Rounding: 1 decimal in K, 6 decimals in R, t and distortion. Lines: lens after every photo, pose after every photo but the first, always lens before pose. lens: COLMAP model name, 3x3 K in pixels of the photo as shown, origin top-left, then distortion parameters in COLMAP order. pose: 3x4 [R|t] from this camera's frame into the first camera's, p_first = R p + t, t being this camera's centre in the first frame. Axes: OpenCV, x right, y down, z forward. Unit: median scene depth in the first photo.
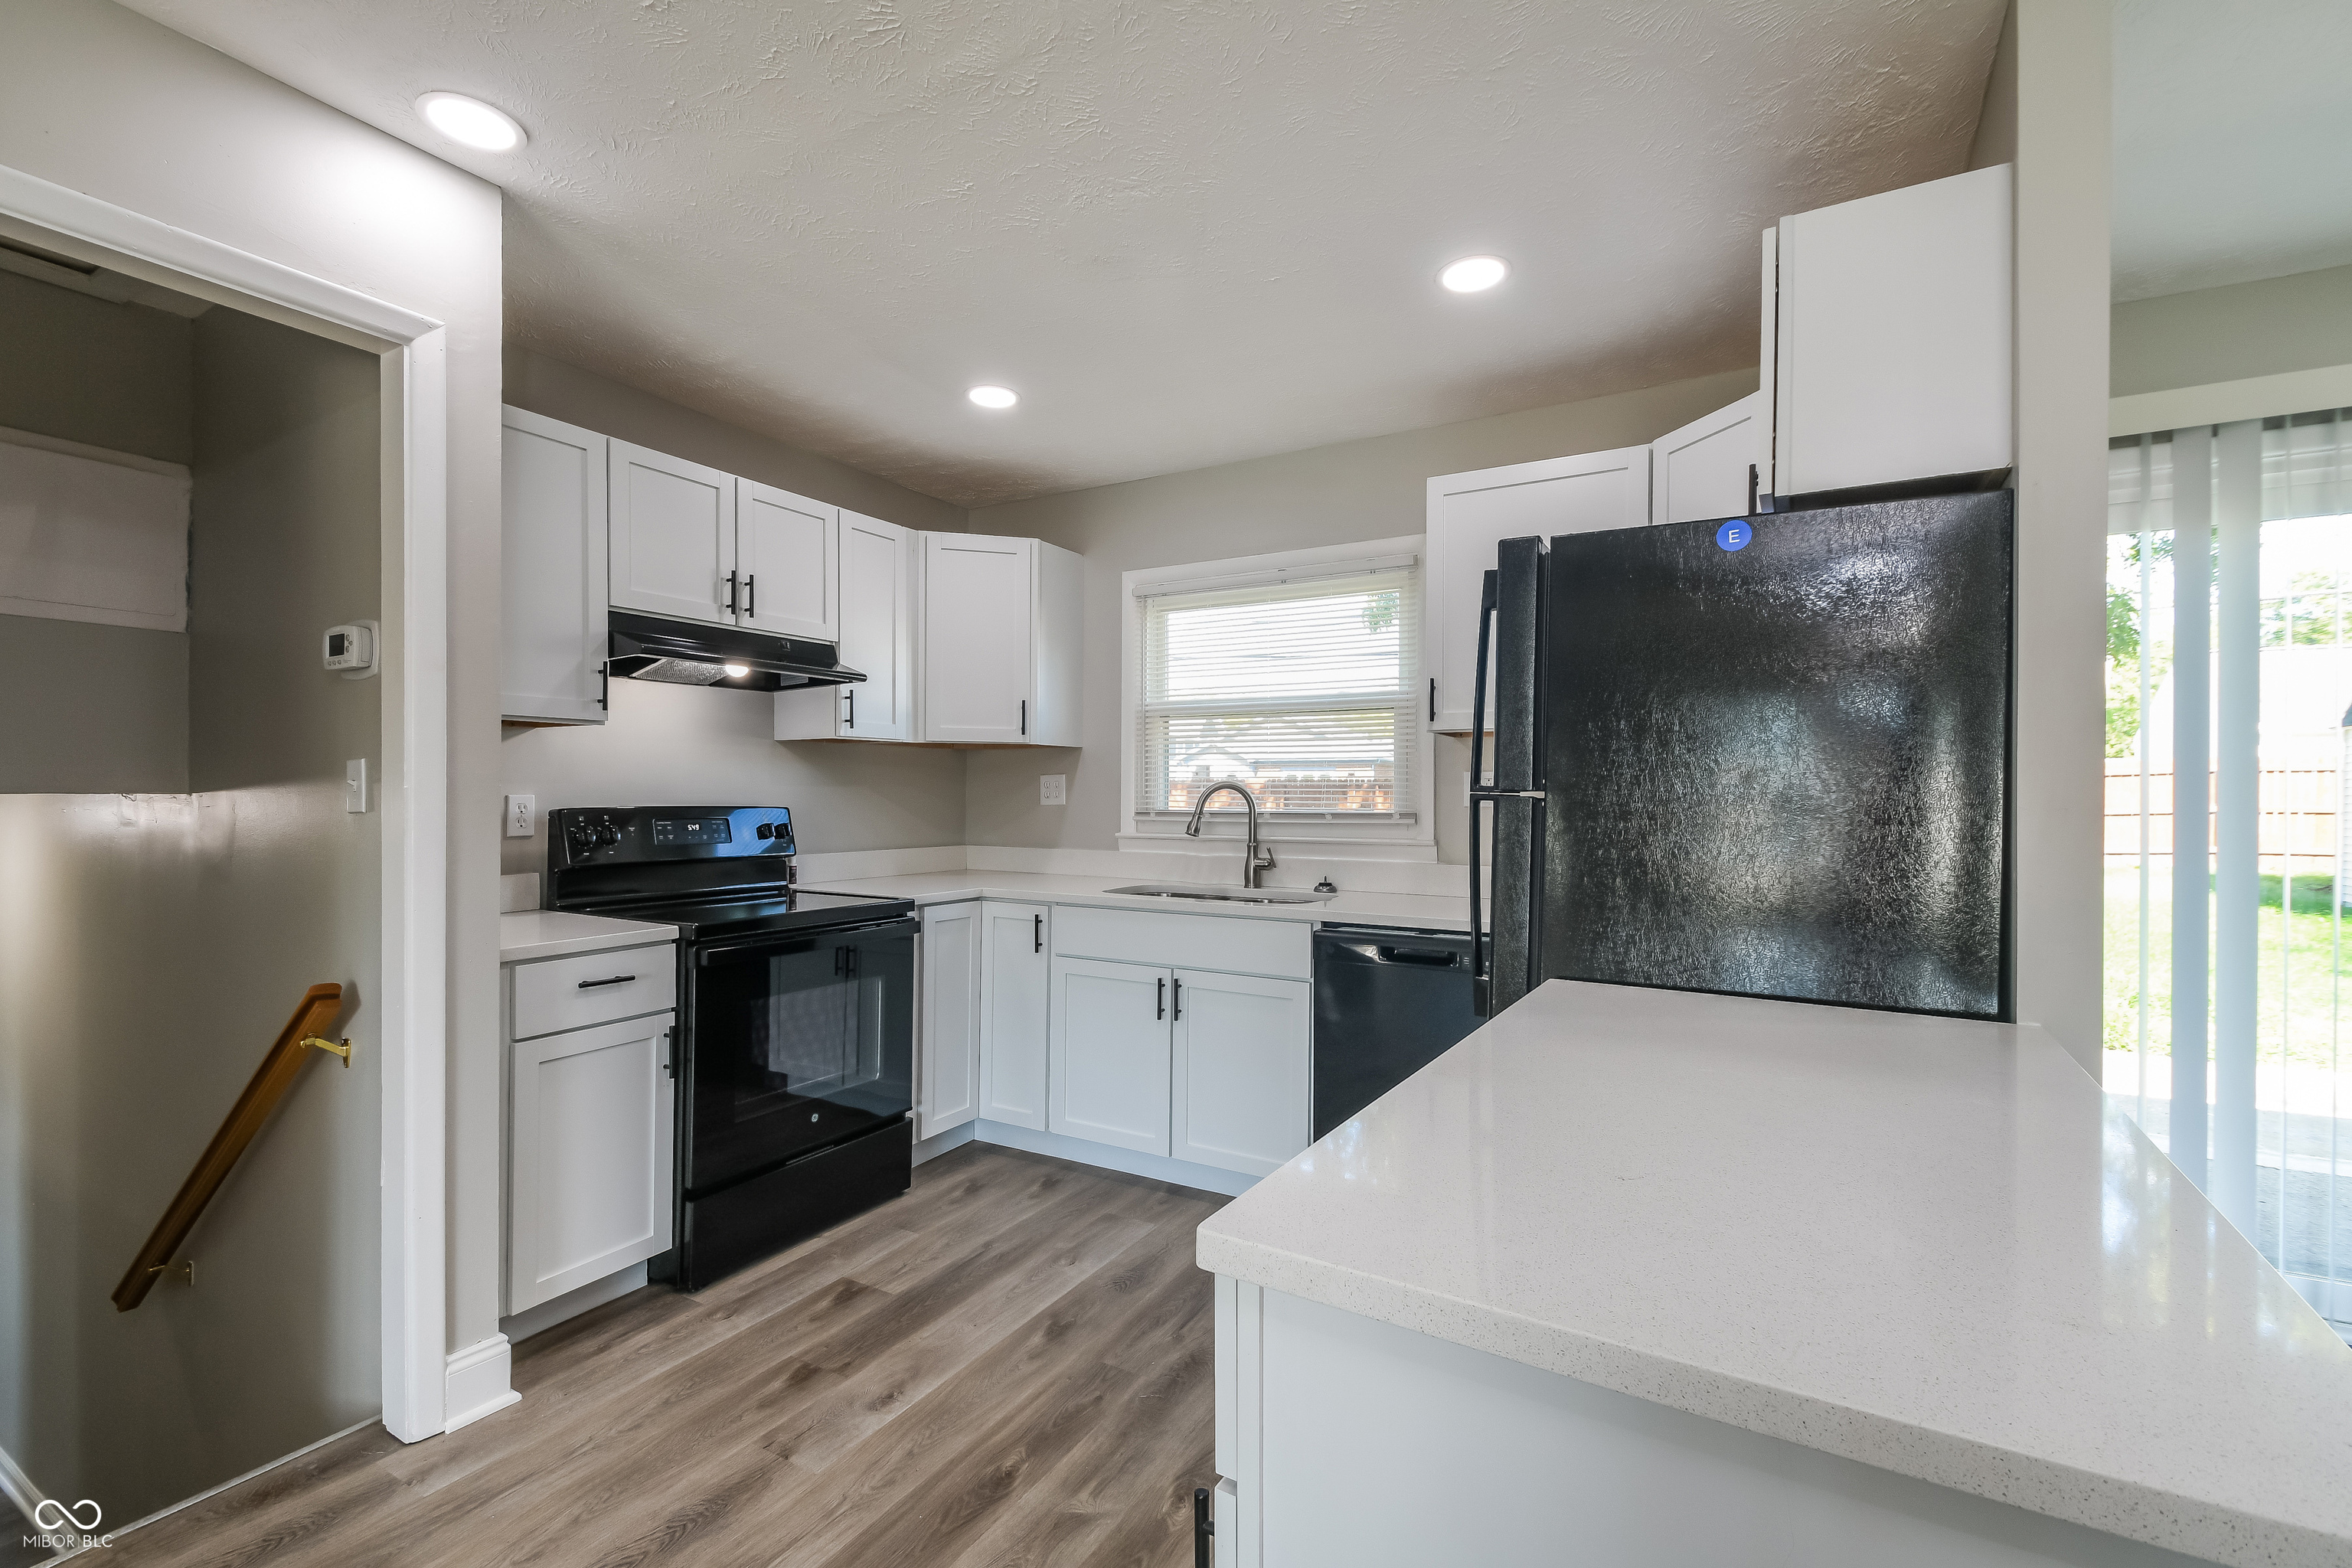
lens RADIAL K [[1035.8, 0, 1176.0], [0, 1035.8, 784.0], [0, 0, 1]] dist [0.012590, -0.017053]
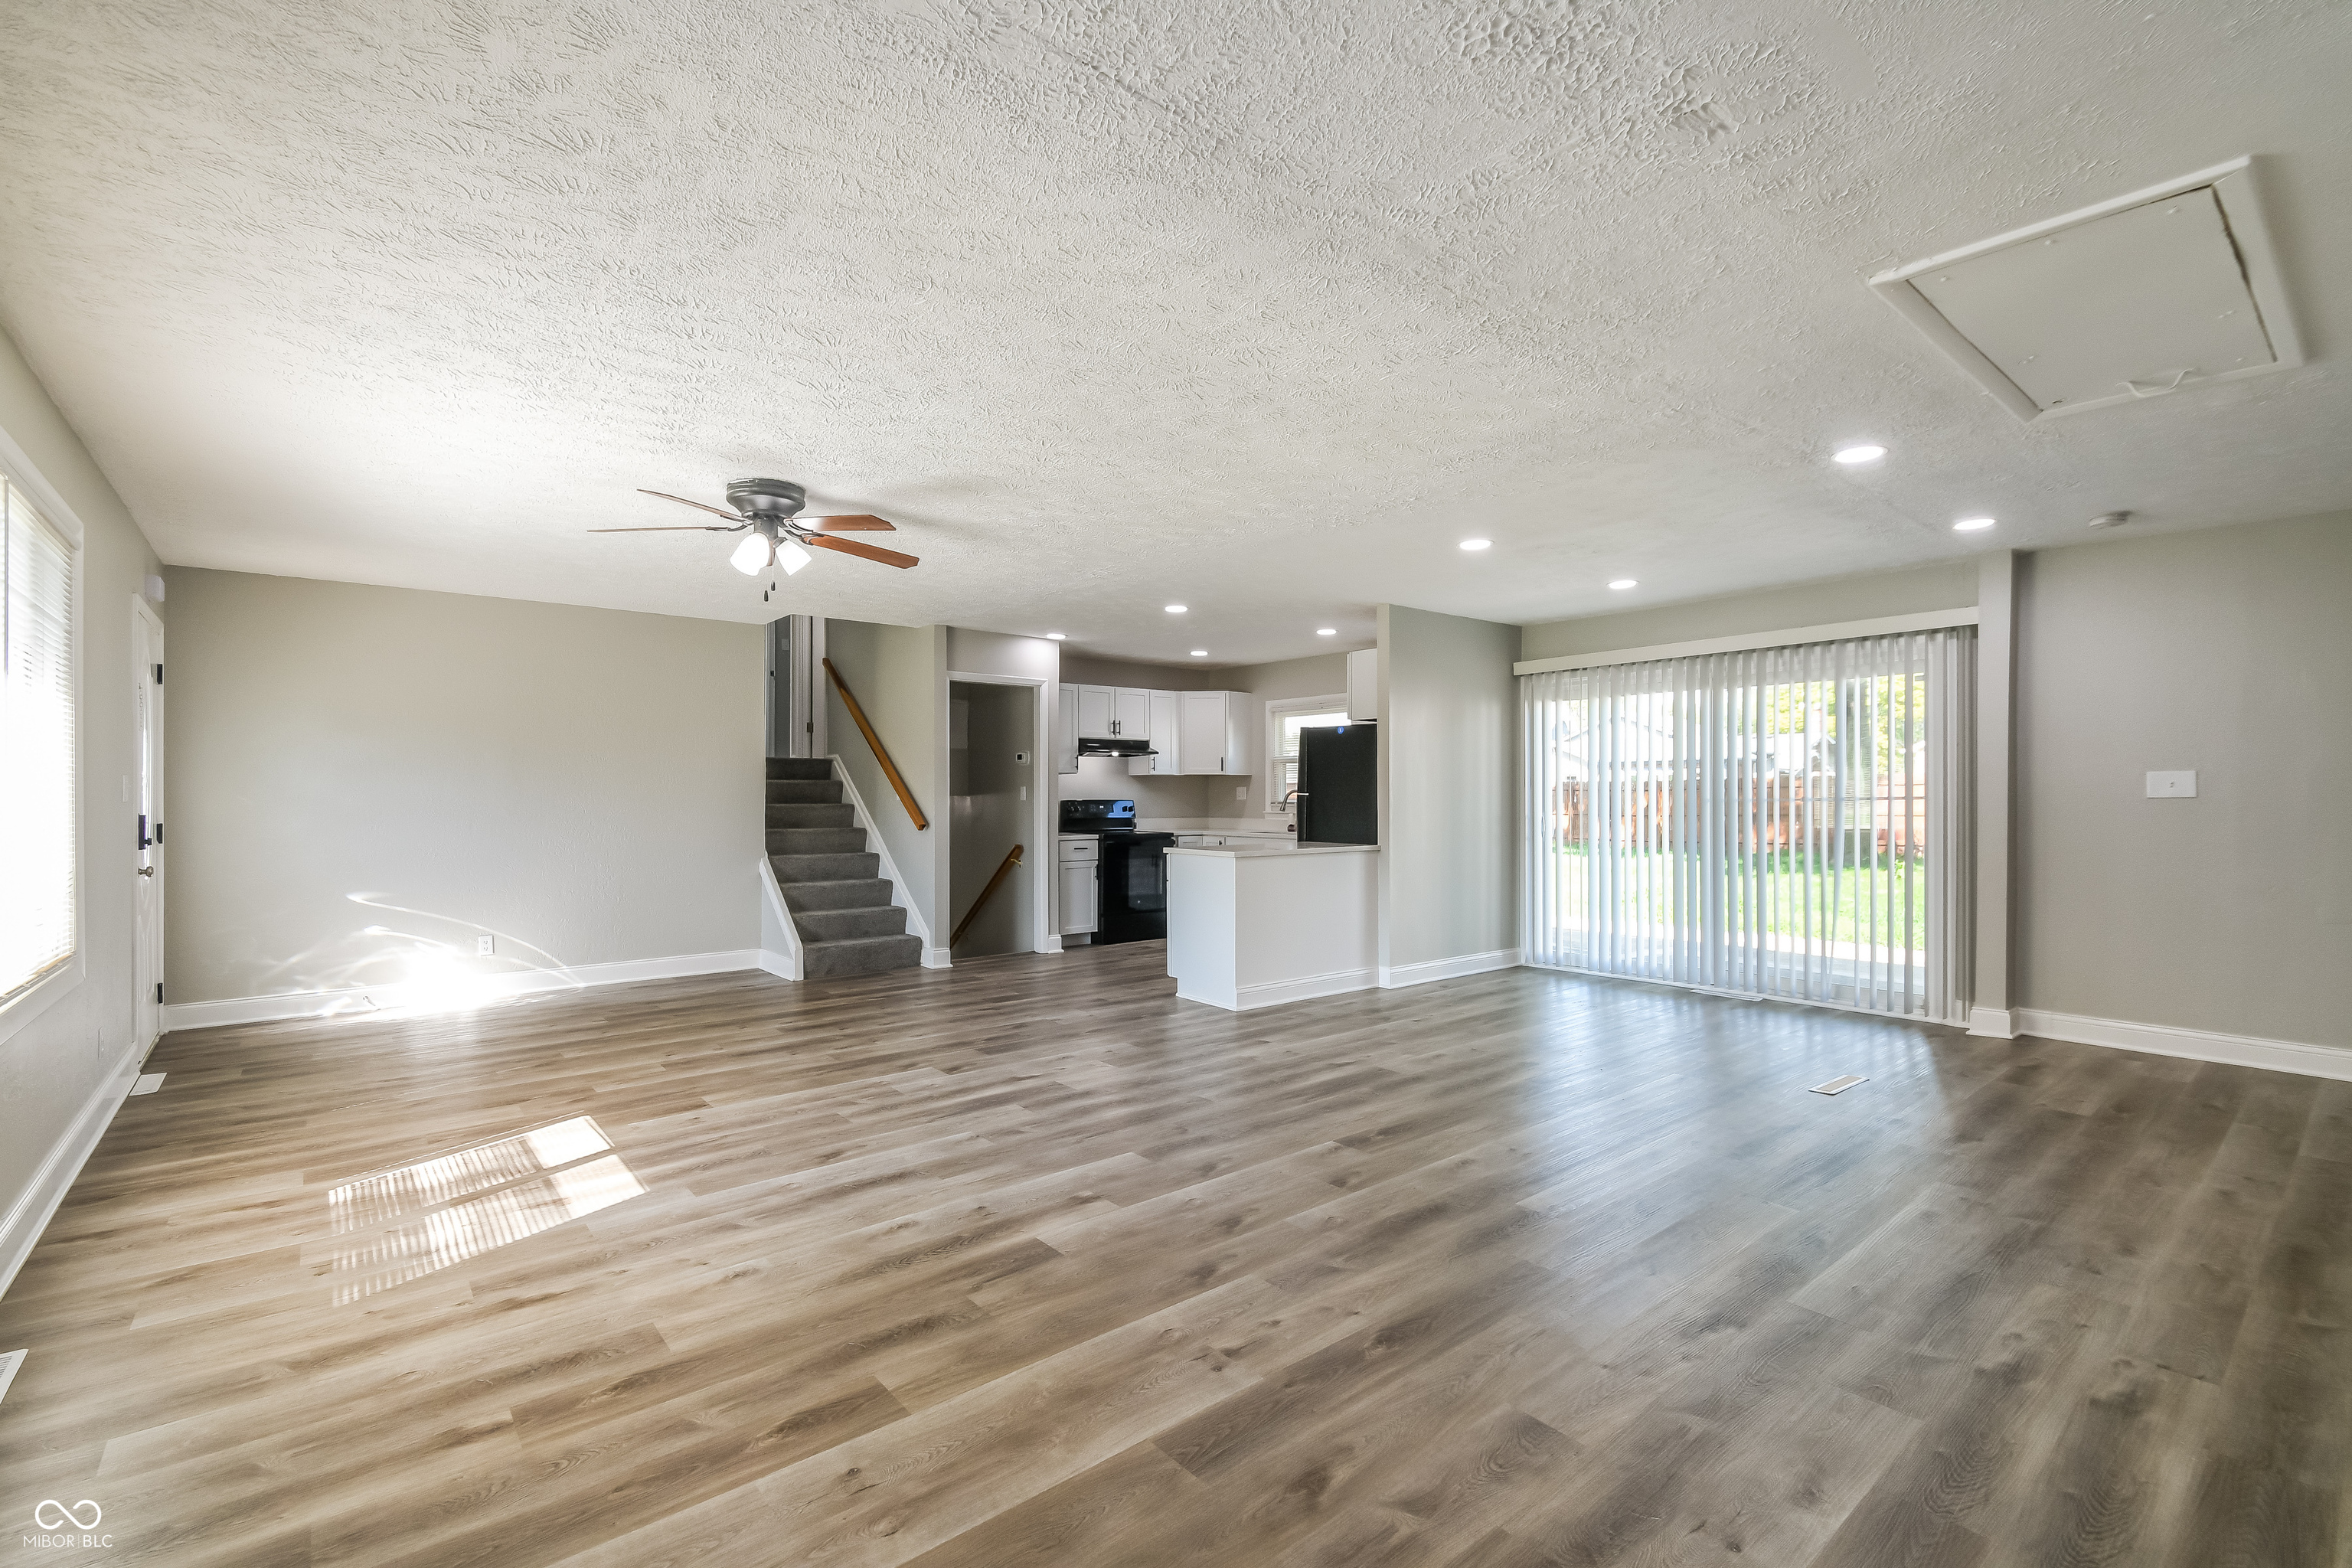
lens RADIAL K [[1035.8, 0, 1176.0], [0, 1035.8, 784.0], [0, 0, 1]] dist [0.012590, -0.017053]
pose [[0.939251, -0.004220, -0.343206, 0.723830], [0.004481, 0.999990, -0.000031, -0.020840], [0.343203, -0.001509, 0.939260, -1.649195]]
